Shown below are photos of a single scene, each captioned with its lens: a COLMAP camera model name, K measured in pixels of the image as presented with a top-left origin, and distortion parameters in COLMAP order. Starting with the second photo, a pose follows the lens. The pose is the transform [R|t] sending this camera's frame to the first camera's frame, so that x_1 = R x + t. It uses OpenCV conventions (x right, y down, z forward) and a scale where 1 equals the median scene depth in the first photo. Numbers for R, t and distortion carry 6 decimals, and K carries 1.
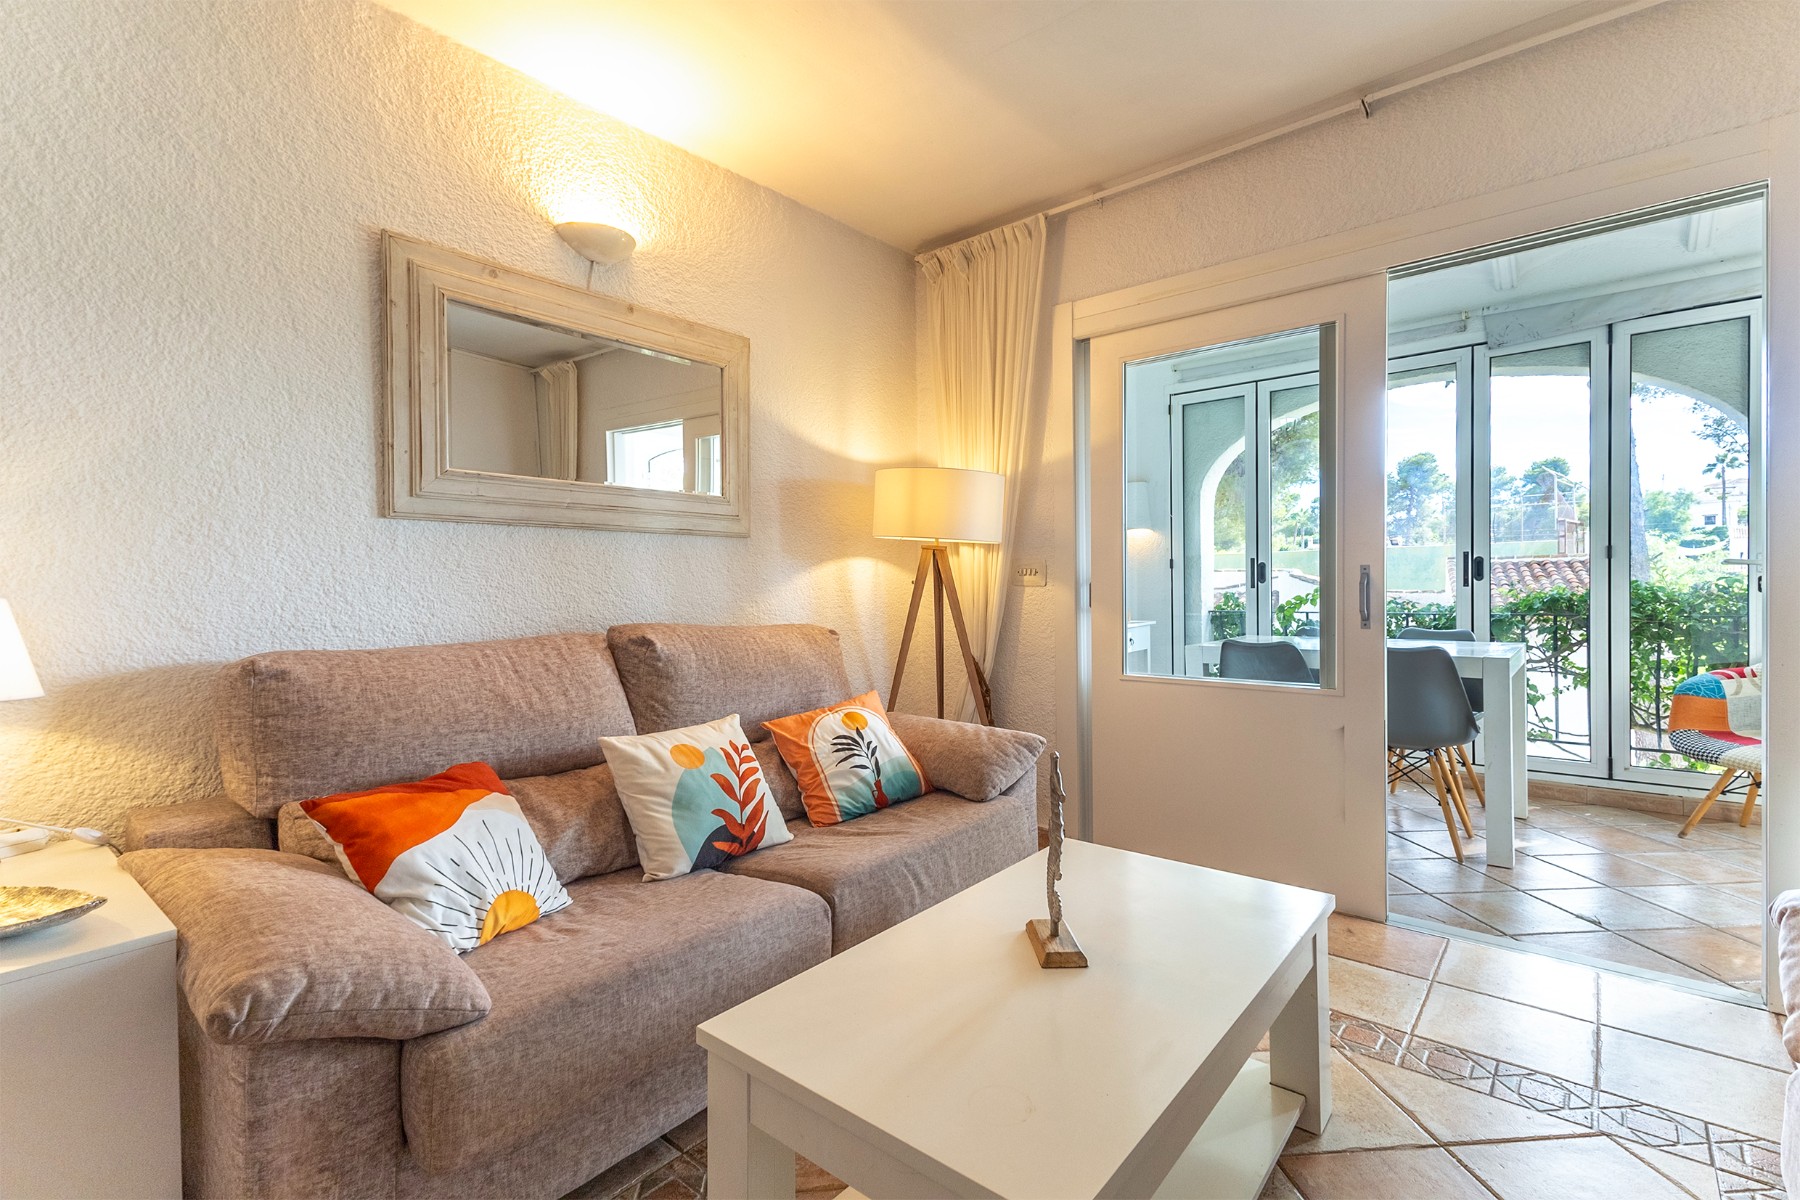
lens RADIAL K [[813.2, 0, 903.5], [0, 813.2, 596.9], [0, 0, 1]] dist [0.020104, -0.008584]
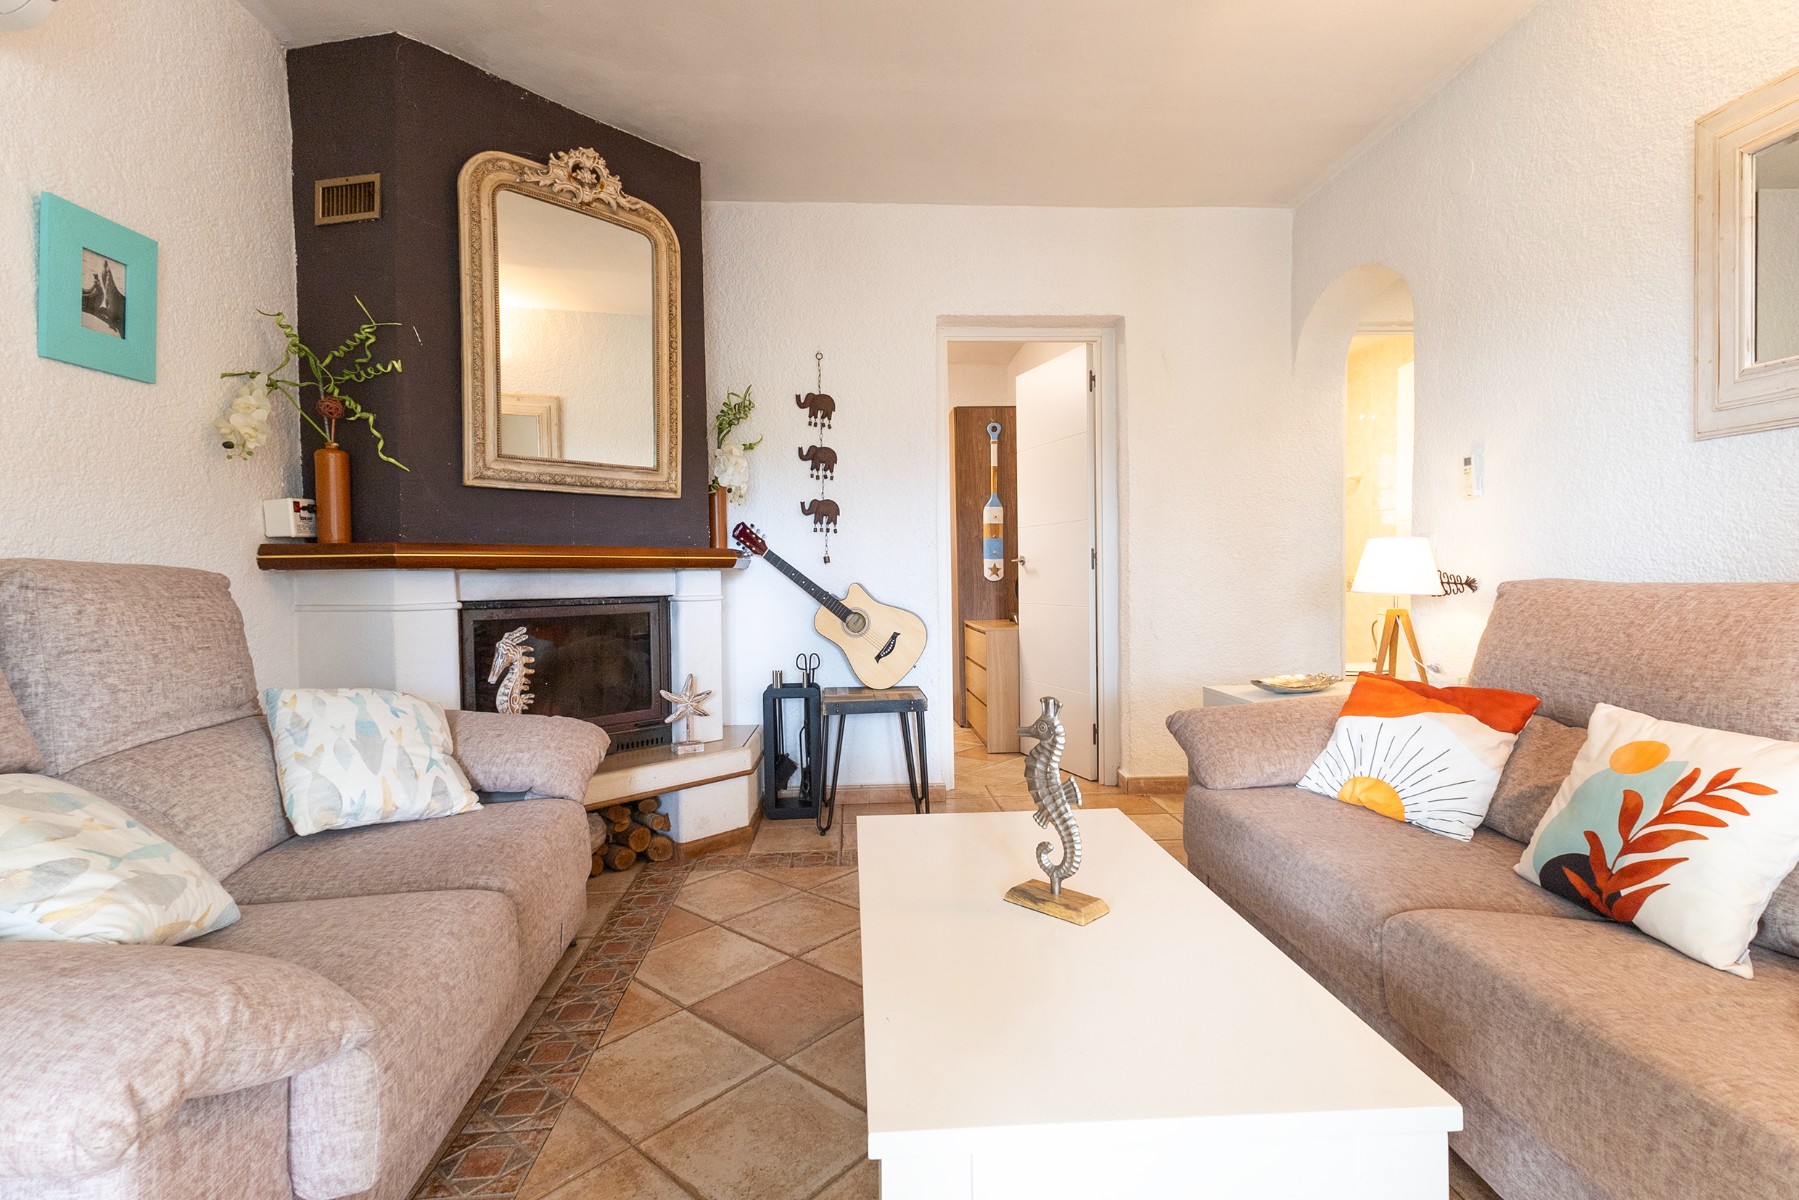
lens RADIAL K [[847.6, 0, 899.6], [0, 847.6, 597.9], [0, 0, 1]] dist [0.018587, -0.007568]
pose [[-0.726562, 0.022681, -0.686726, 0.609806], [-0.014998, 0.998693, 0.048852, 0.039641], [0.686937, 0.045793, -0.725273, 1.021192]]
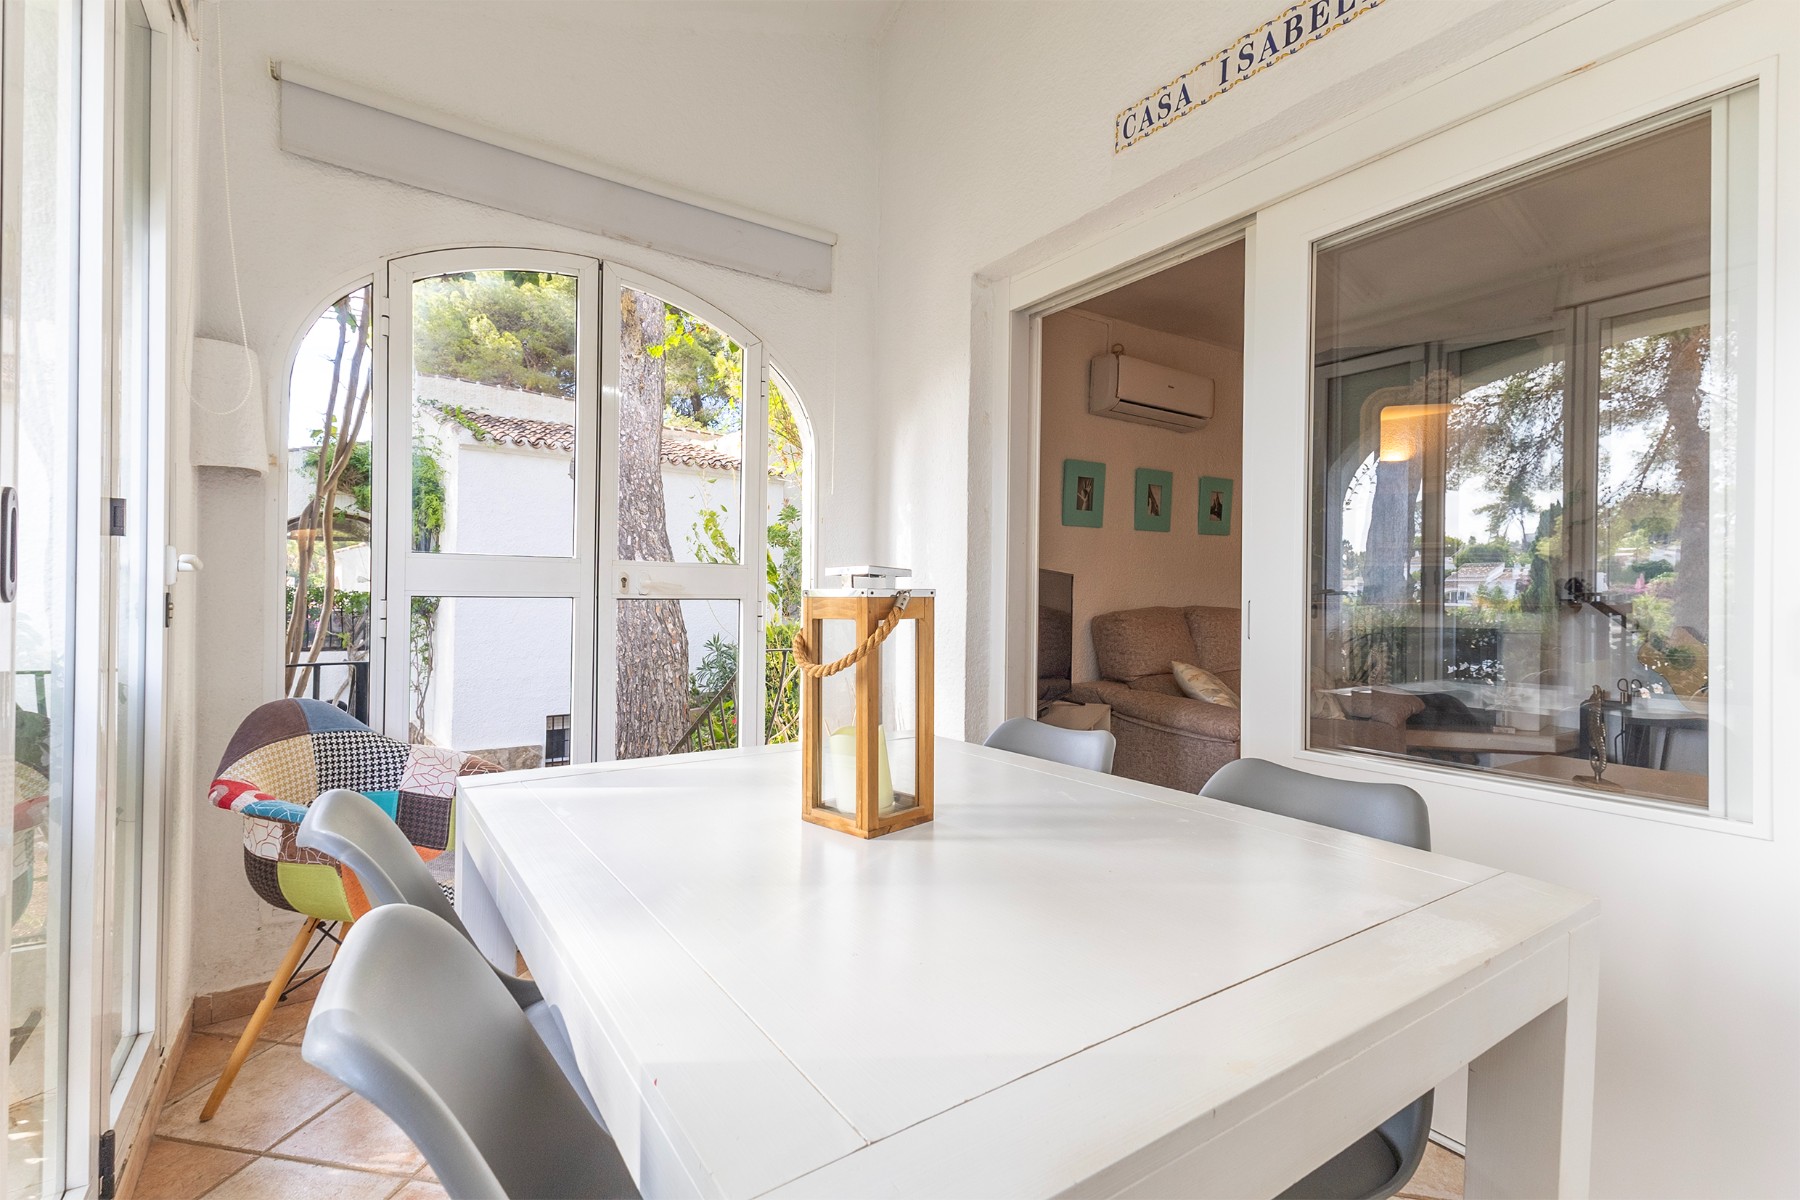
lens RADIAL K [[813.2, 0, 903.5], [0, 813.2, 596.9], [0, 0, 1]] dist [0.020104, -0.008584]
pose [[-0.957015, -0.013734, 0.289712, 0.757226], [-0.004289, 0.999439, 0.033211, -0.034524], [-0.290005, 0.030541, -0.956538, 2.180095]]
